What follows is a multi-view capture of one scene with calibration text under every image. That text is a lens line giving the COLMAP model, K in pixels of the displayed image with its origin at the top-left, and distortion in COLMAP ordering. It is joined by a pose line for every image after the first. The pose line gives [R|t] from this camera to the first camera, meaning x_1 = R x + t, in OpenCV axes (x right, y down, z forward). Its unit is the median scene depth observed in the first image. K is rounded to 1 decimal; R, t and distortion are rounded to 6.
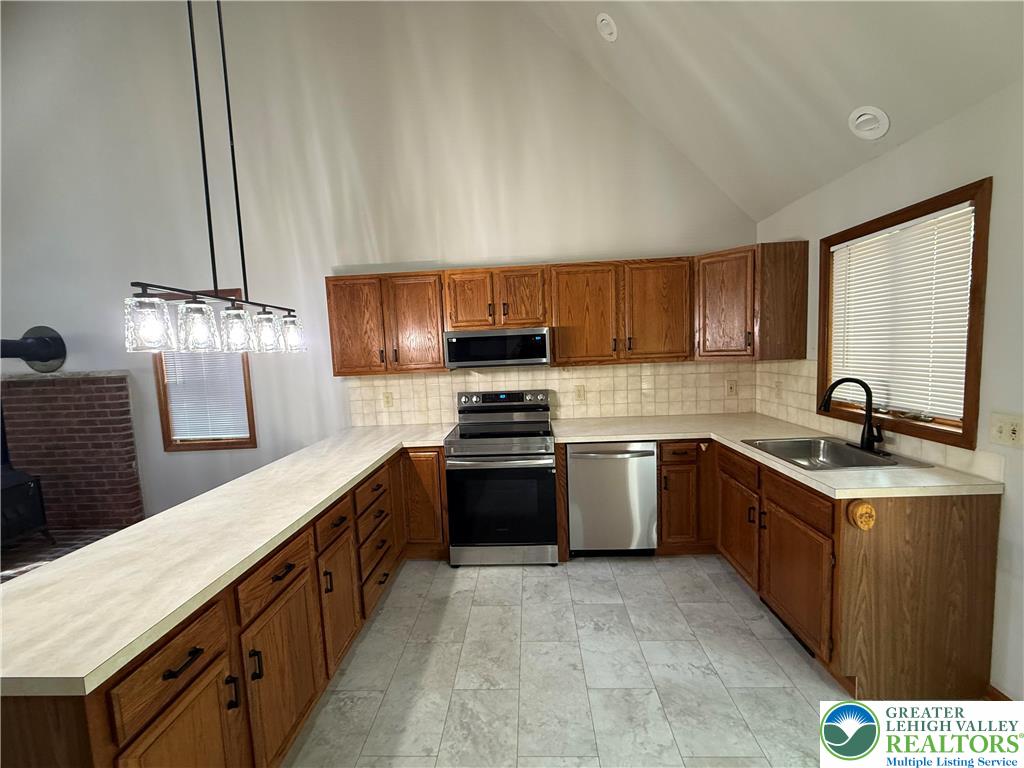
lens RADIAL K [[410.0, 0, 511.3], [0, 410.0, 384.6], [0, 0, 1]] dist [-0.000834, 0.000069]
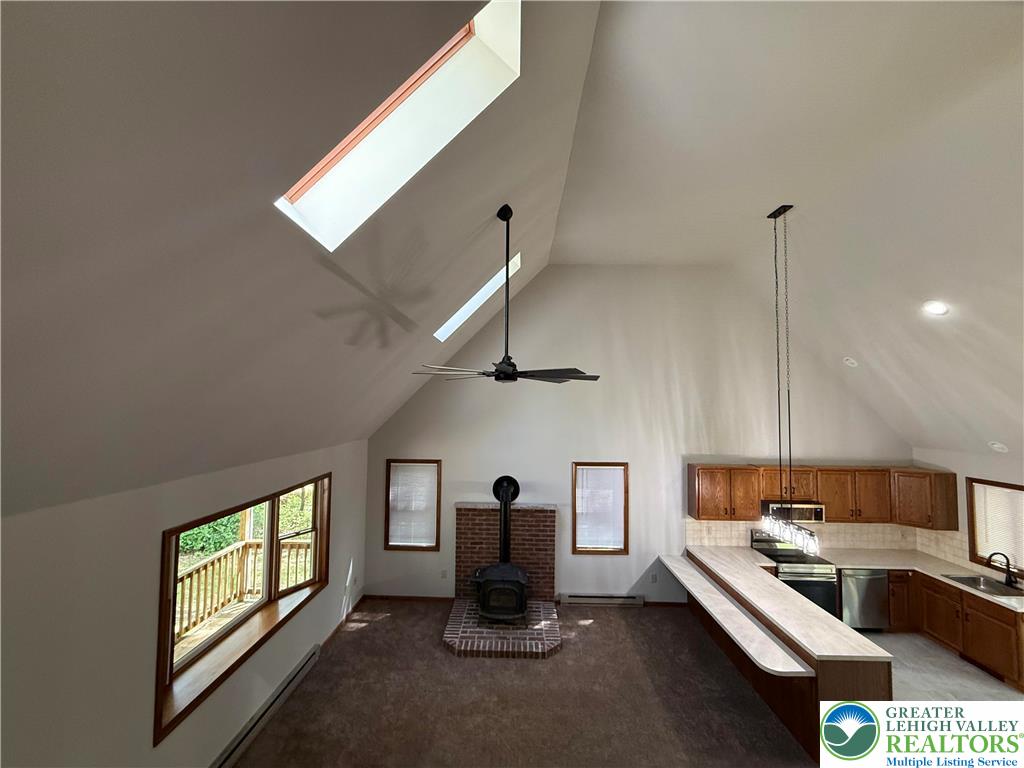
lens RADIAL K [[410.0, 0, 512.2], [0, 410.0, 383.9], [0, 0, 1]] dist [-0.000834, 0.000069]
pose [[0.997856, 0.059384, 0.027527, -1.432373], [-0.054962, 0.988585, -0.140283, -0.341245], [-0.035543, 0.138469, 0.989729, -0.928368]]
